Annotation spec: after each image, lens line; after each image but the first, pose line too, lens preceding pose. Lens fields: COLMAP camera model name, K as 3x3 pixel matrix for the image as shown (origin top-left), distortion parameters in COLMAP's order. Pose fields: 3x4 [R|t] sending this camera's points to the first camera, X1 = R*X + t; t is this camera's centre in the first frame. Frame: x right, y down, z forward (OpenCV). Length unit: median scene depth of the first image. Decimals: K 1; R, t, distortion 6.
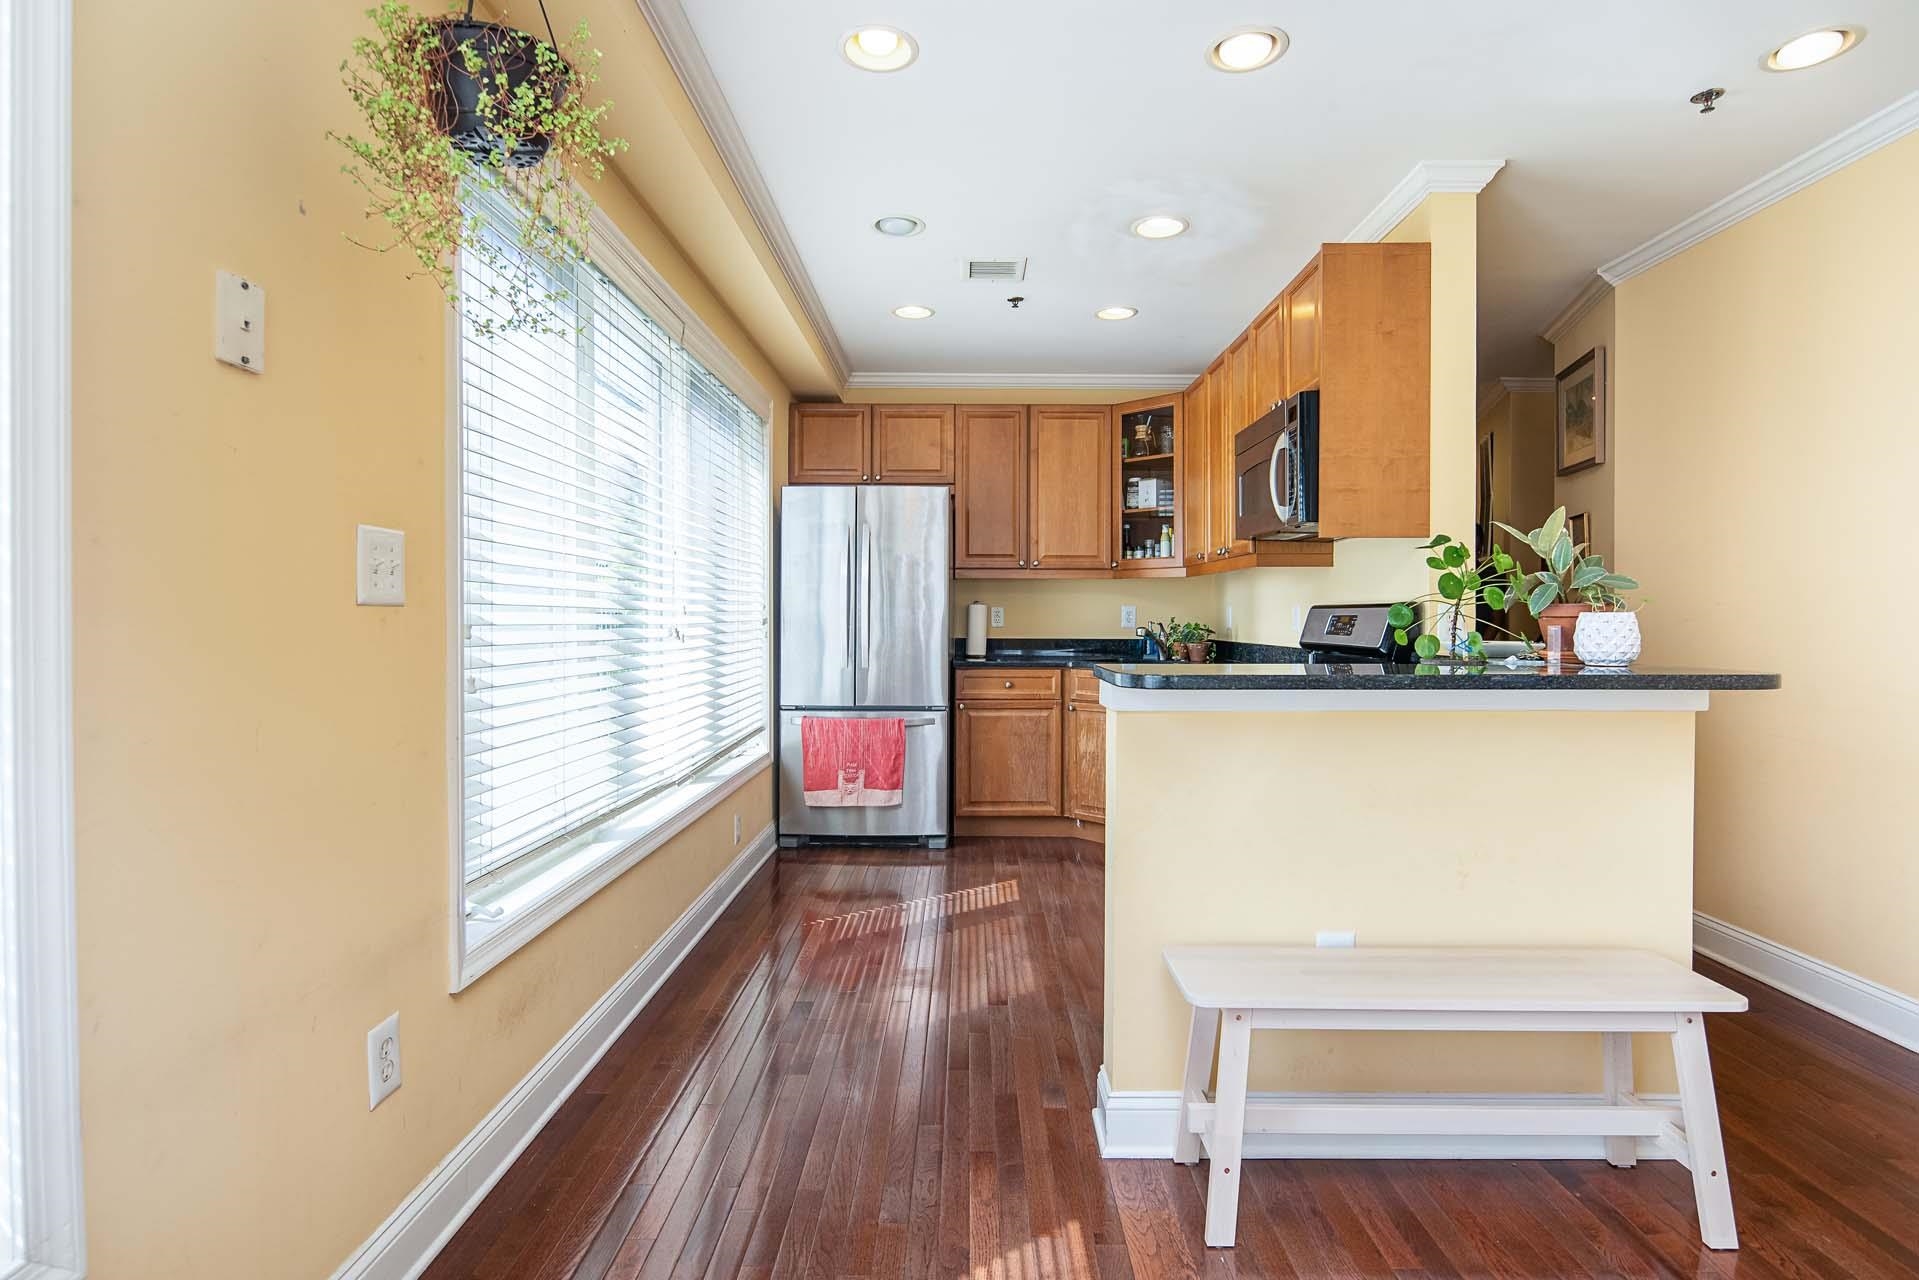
lens RADIAL K [[957.5, 0, 966.1], [0, 957.5, 617.7], [0, 0, 1]] dist [0.000282, -0.000149]
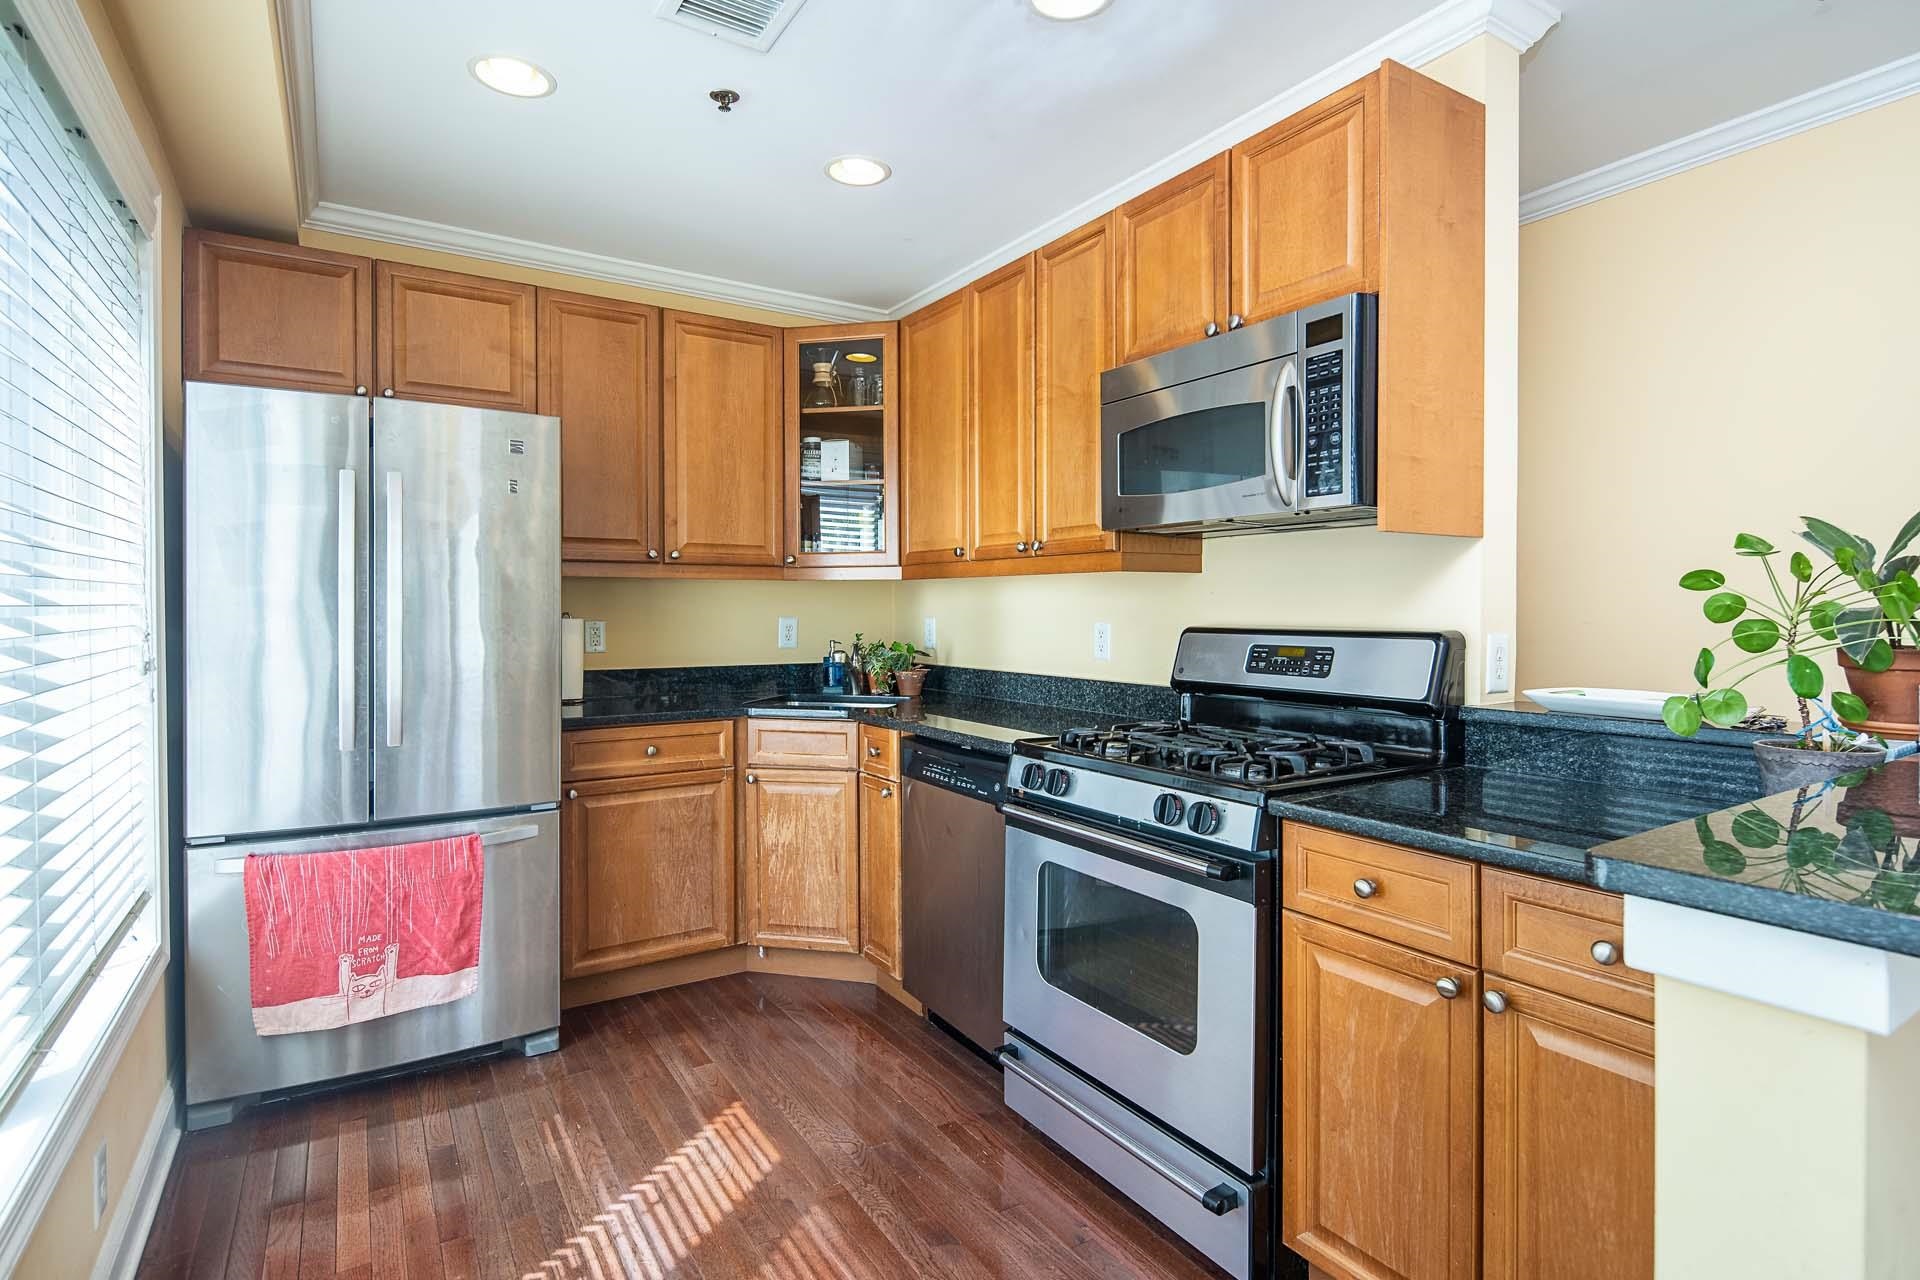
lens RADIAL K [[958.0, 0, 966.6], [0, 958.0, 617.7], [0, 0, 1]] dist [0.000282, -0.000149]
pose [[0.842528, -0.008479, 0.538586, -0.116701], [0.004767, 0.999954, 0.008284, -0.020005], [-0.538631, -0.004412, 0.842530, 0.368730]]
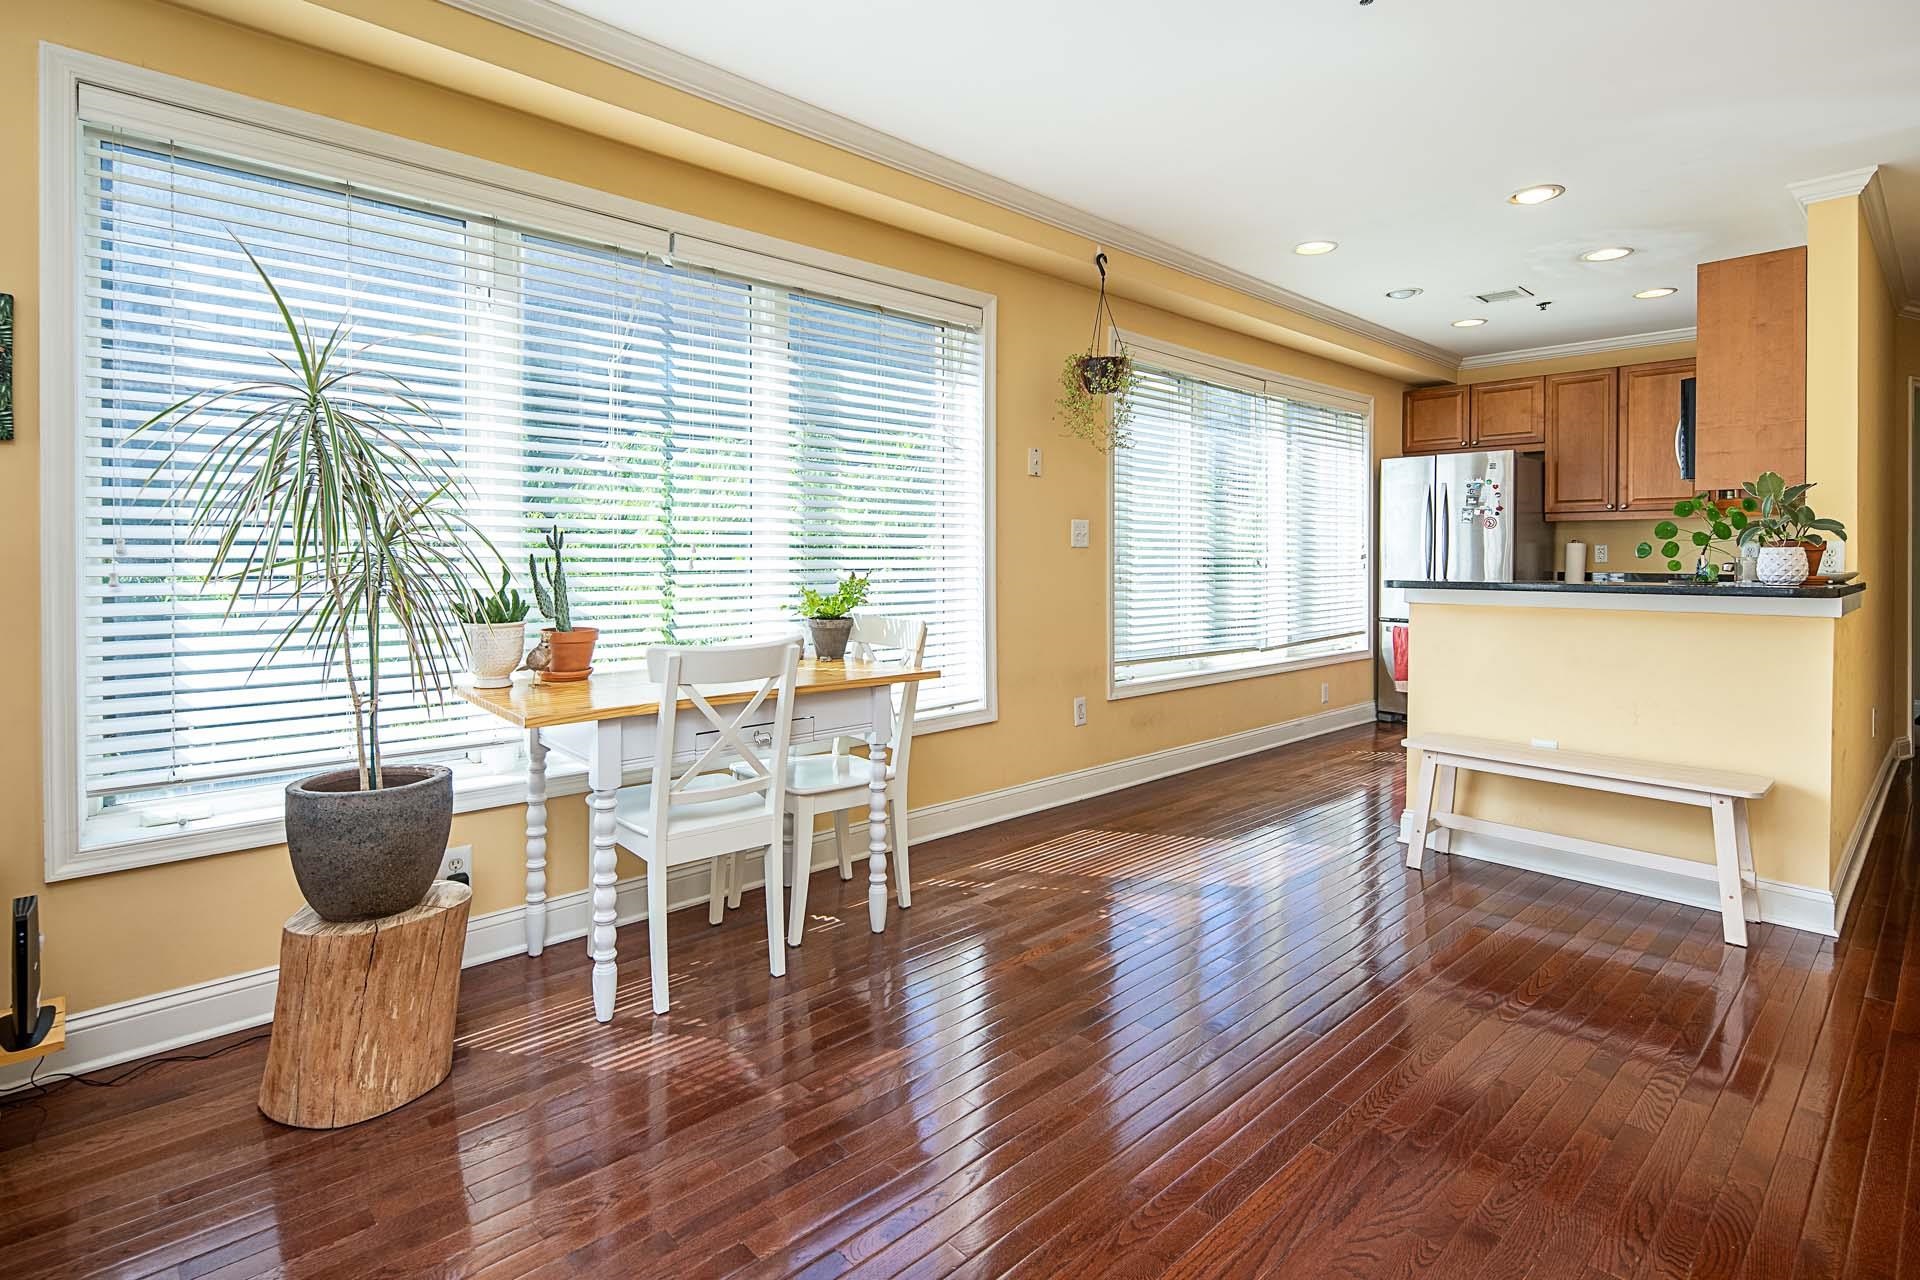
lens RADIAL K [[963.4, 0, 960.7], [0, 963.4, 560.3], [0, 0, 1]] dist [0.001082, 0.000199]
pose [[0.688551, 0.002762, -0.725183, 0.382092], [-0.000181, 0.999993, 0.003637, 0.003754], [0.725188, -0.002373, 0.688547, -0.381106]]
